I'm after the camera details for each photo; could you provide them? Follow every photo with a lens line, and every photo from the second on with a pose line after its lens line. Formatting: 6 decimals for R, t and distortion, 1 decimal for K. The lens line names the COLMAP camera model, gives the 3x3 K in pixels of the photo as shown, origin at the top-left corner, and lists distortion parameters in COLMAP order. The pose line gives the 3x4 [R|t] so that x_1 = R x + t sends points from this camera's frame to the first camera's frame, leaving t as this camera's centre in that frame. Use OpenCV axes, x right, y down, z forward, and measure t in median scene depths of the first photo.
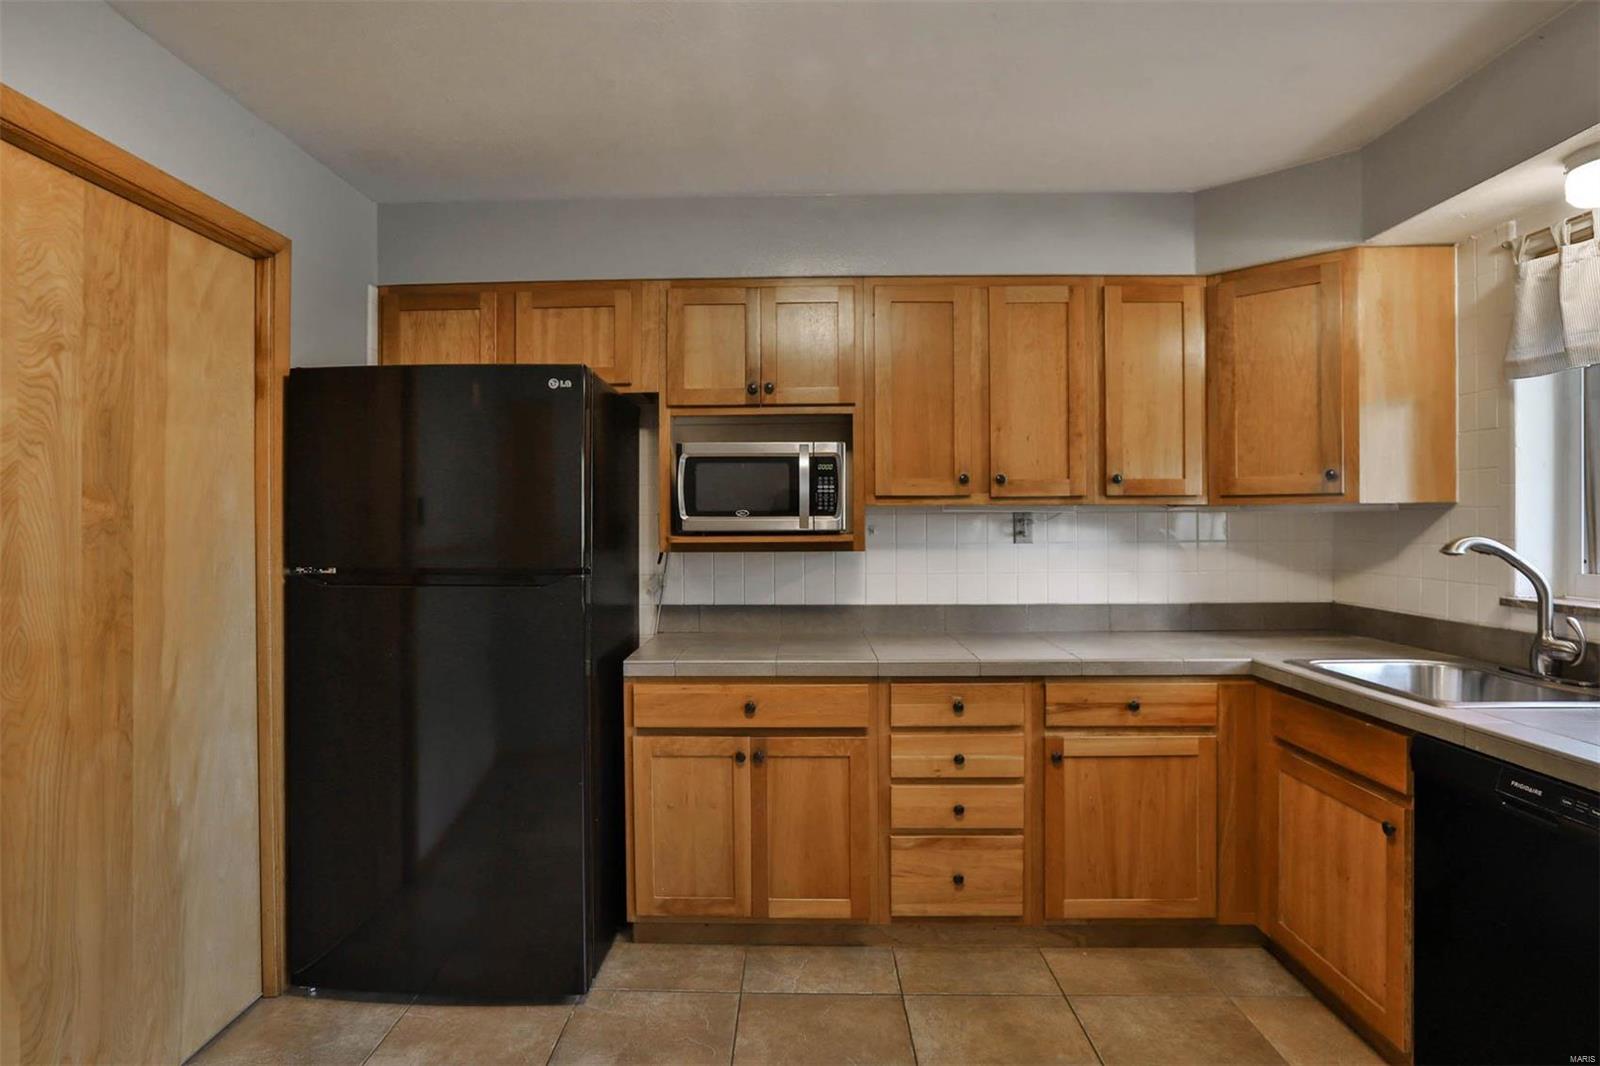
lens RADIAL K [[823.9, 0, 773.0], [0, 823.9, 531.7], [0, 0, 1]] dist [-0.057719, 0.035627]
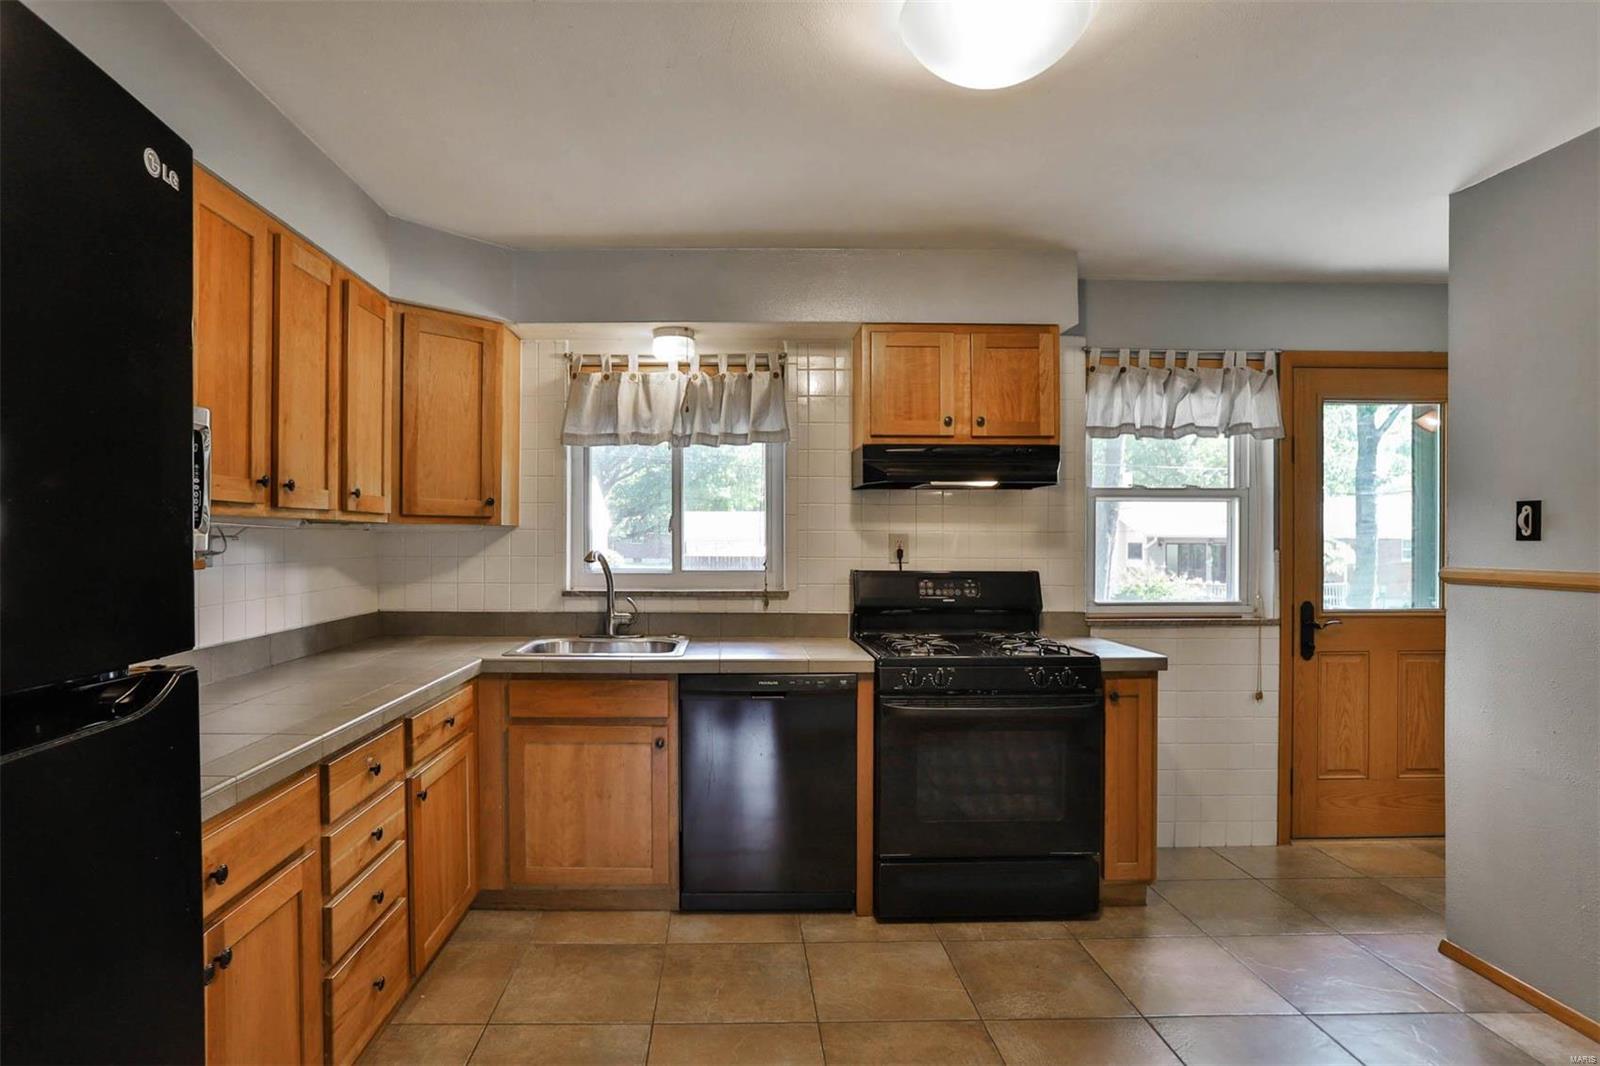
lens RADIAL K [[823.9, 0, 773.0], [0, 823.9, 531.7], [0, 0, 1]] dist [-0.057719, 0.035627]
pose [[-0.057002, 0.009584, 0.998328, -0.585264], [0.007224, 0.999932, -0.009187, -0.009777], [-0.998348, 0.006688, -0.057067, 0.646616]]
